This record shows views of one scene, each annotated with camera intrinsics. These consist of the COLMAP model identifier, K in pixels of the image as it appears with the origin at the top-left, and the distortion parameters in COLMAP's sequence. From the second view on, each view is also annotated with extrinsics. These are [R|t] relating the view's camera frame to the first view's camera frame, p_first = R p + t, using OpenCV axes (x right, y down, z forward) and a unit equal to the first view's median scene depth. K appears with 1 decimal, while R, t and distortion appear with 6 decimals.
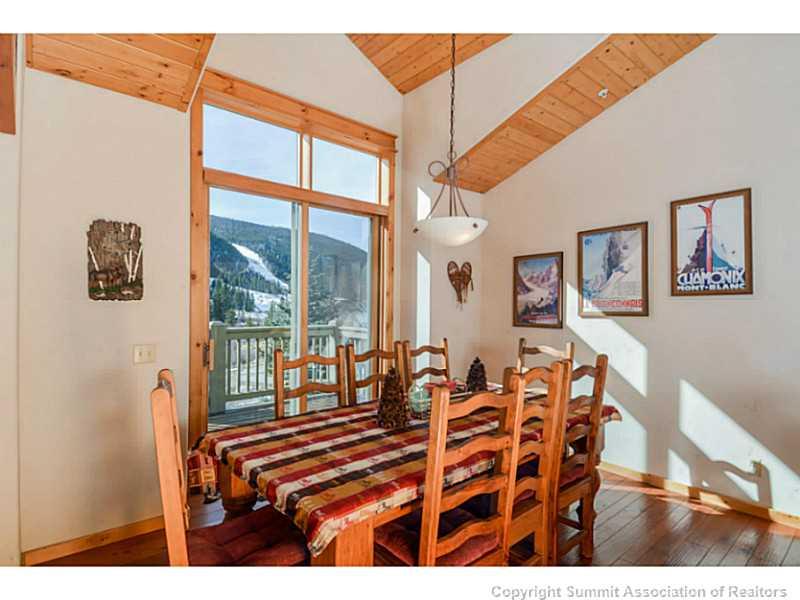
lens RADIAL K [[423.6, 0, 403.6], [0, 423.6, 304.8], [0, 0, 1]] dist [0.043941, 0.000636]
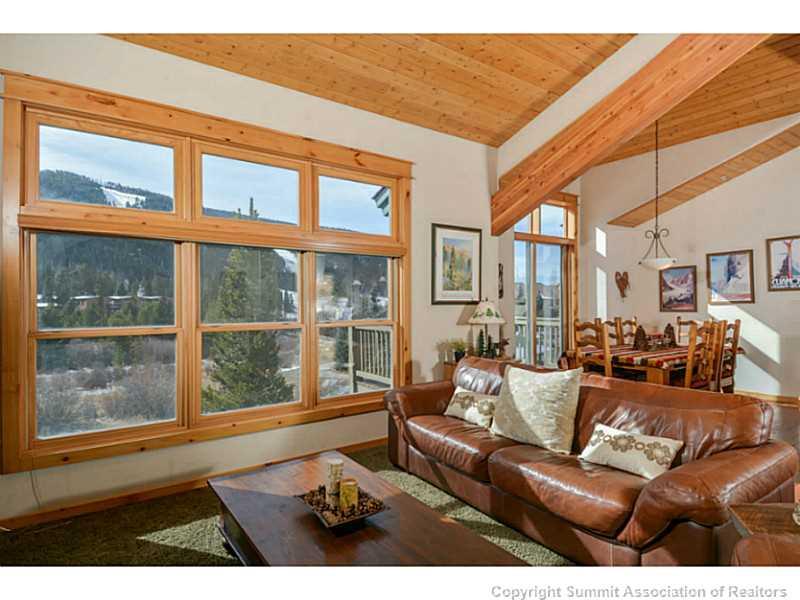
lens RADIAL K [[449.0, 0, 393.0], [0, 449.0, 297.1], [0, 0, 1]] dist [0.023963, -0.005766]
pose [[0.994008, -0.019335, -0.107582, -0.549768], [0.017909, 0.999739, -0.014211, 0.001972], [0.107828, 0.012199, 0.994095, -0.792433]]
